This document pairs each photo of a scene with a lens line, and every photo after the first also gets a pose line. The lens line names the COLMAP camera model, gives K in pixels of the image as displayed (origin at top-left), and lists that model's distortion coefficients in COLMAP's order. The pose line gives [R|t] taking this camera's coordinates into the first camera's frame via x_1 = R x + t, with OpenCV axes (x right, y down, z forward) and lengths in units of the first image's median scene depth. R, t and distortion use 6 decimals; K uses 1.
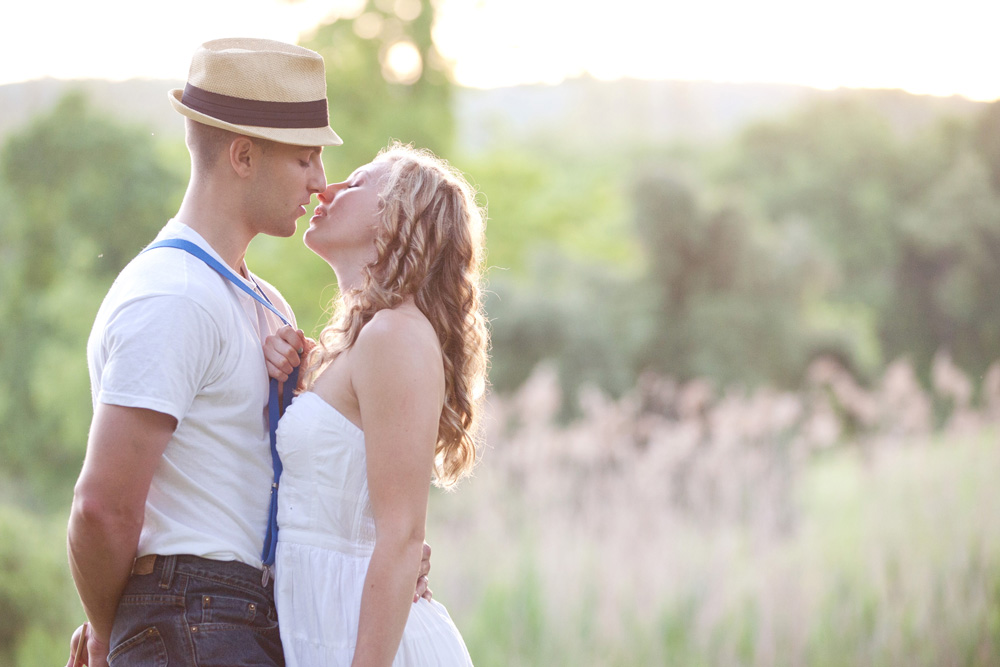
lens RADIAL K [[3638.7, 0, 500.0], [0, 3638.7, 333.5], [0, 0, 1]] dist [0.100828, 1.888023]
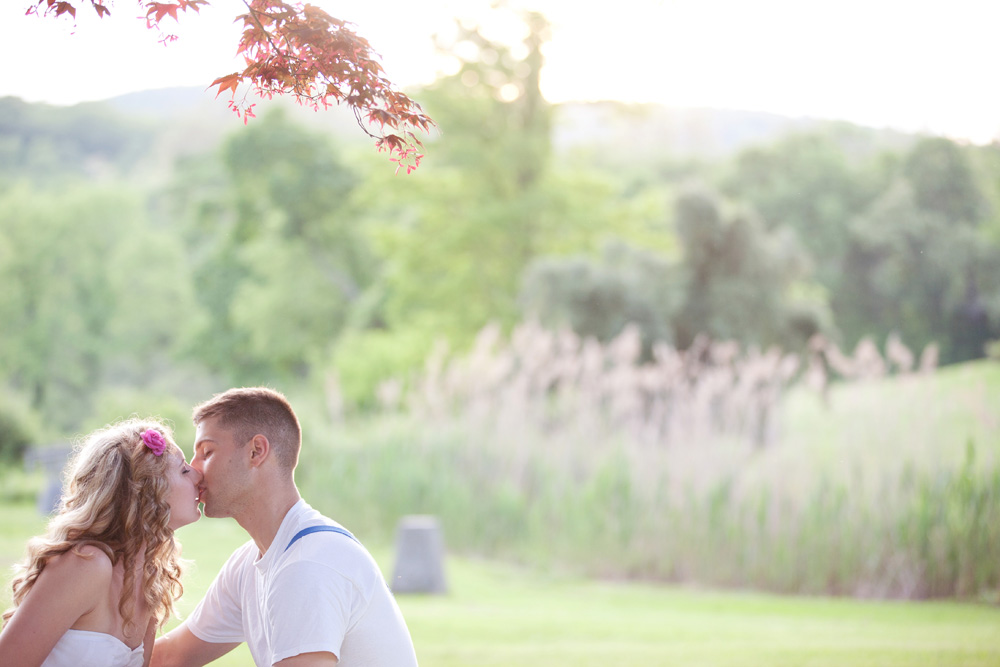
lens RADIAL K [[3638.7, 0, 500.0], [0, 3638.7, 333.5], [0, 0, 1]] dist [0.100828, 1.888023]
pose [[0.997830, 0.053734, 0.038044, -0.085681], [-0.054785, 0.998129, 0.027159, -0.022894], [-0.036514, -0.029184, 0.998907, -0.446487]]
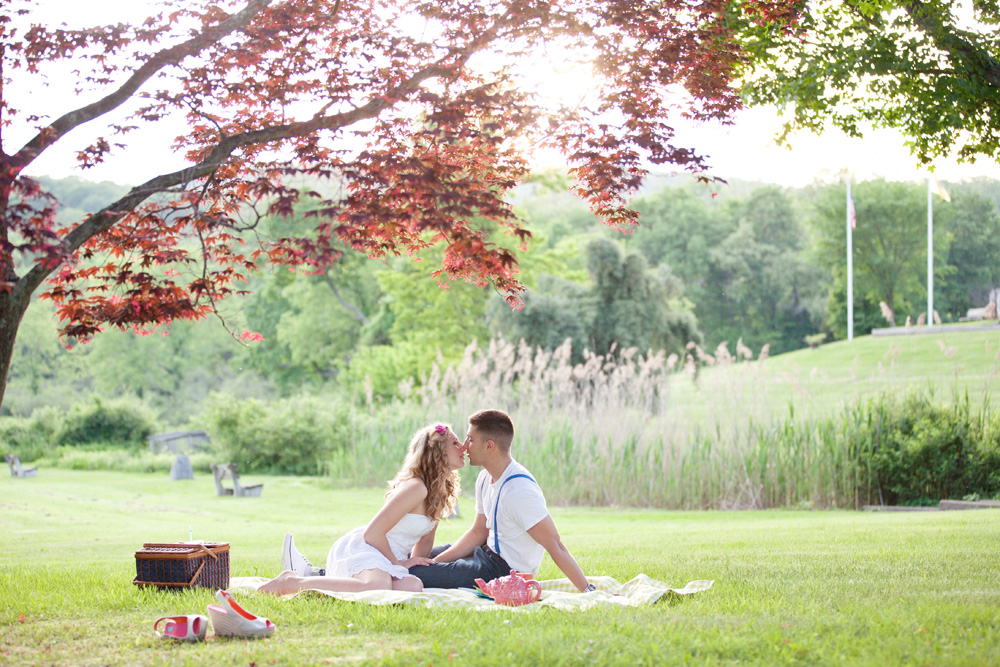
lens RADIAL K [[3638.7, 0, 500.0], [0, 3638.7, 333.5], [0, 0, 1]] dist [0.100828, 1.888023]
pose [[0.997136, 0.013321, 0.074442, -0.170725], [-0.015895, 0.999293, 0.034085, -0.061026], [-0.073936, -0.035171, 0.996643, -1.098263]]
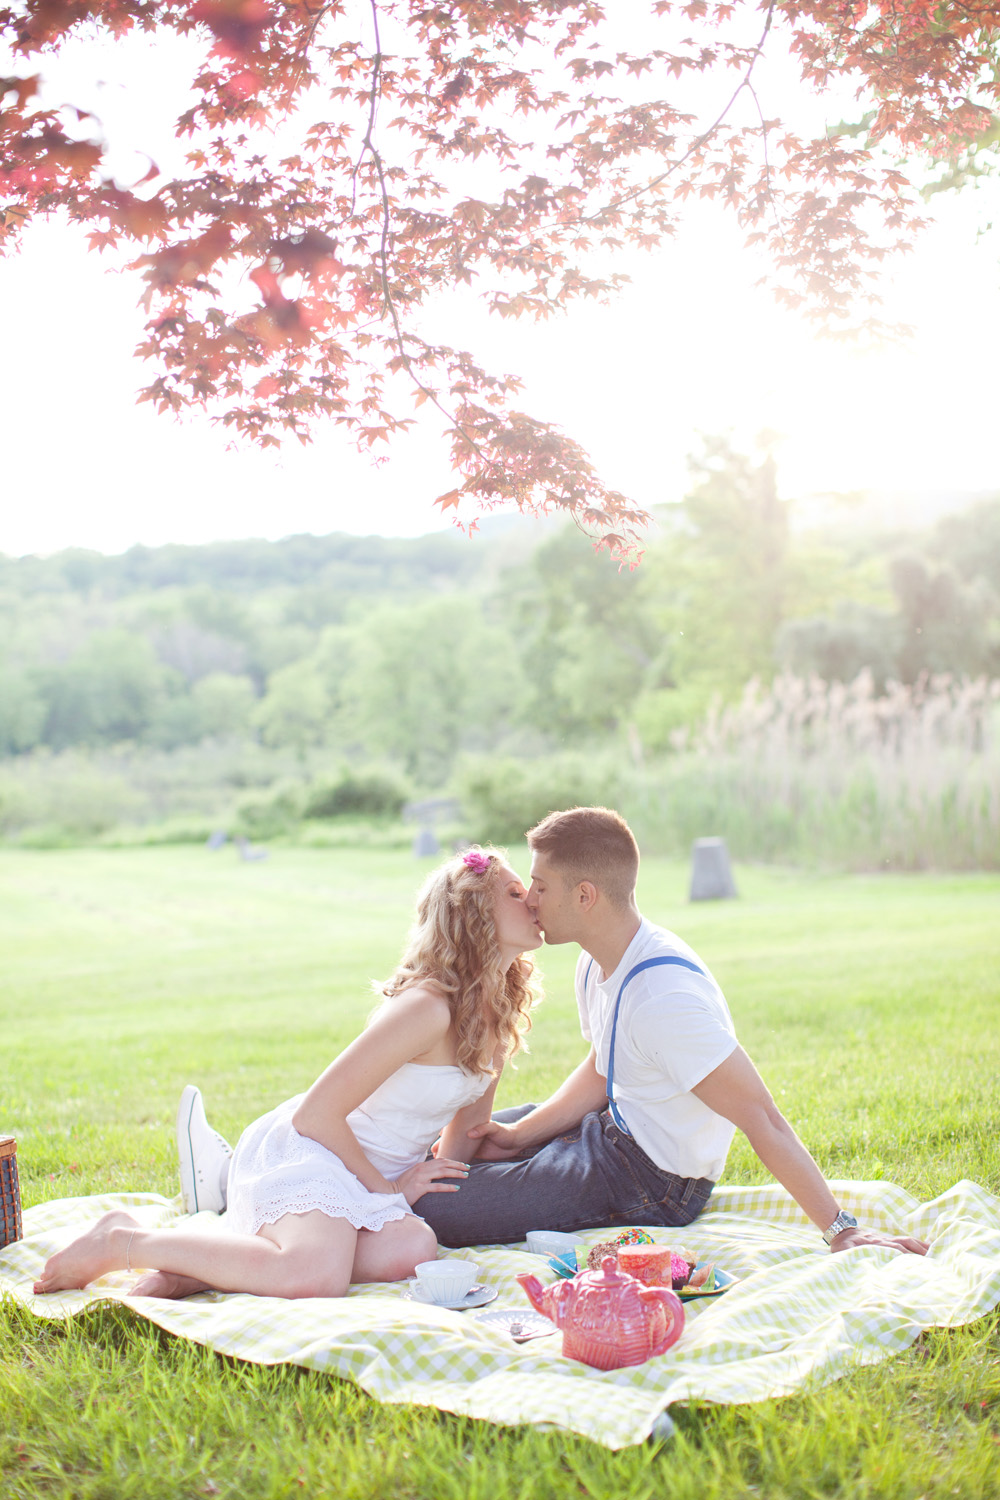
lens RADIAL K [[2555.4, 0, 500.0], [0, 2555.4, 750.0], [0, 0, 1]] dist [-0.029647, 0.017701]
pose [[0.996860, -0.039851, -0.068427, -0.075703], [0.043639, 0.997544, 0.054787, -0.025942], [0.066075, -0.057602, 0.996151, -0.301223]]
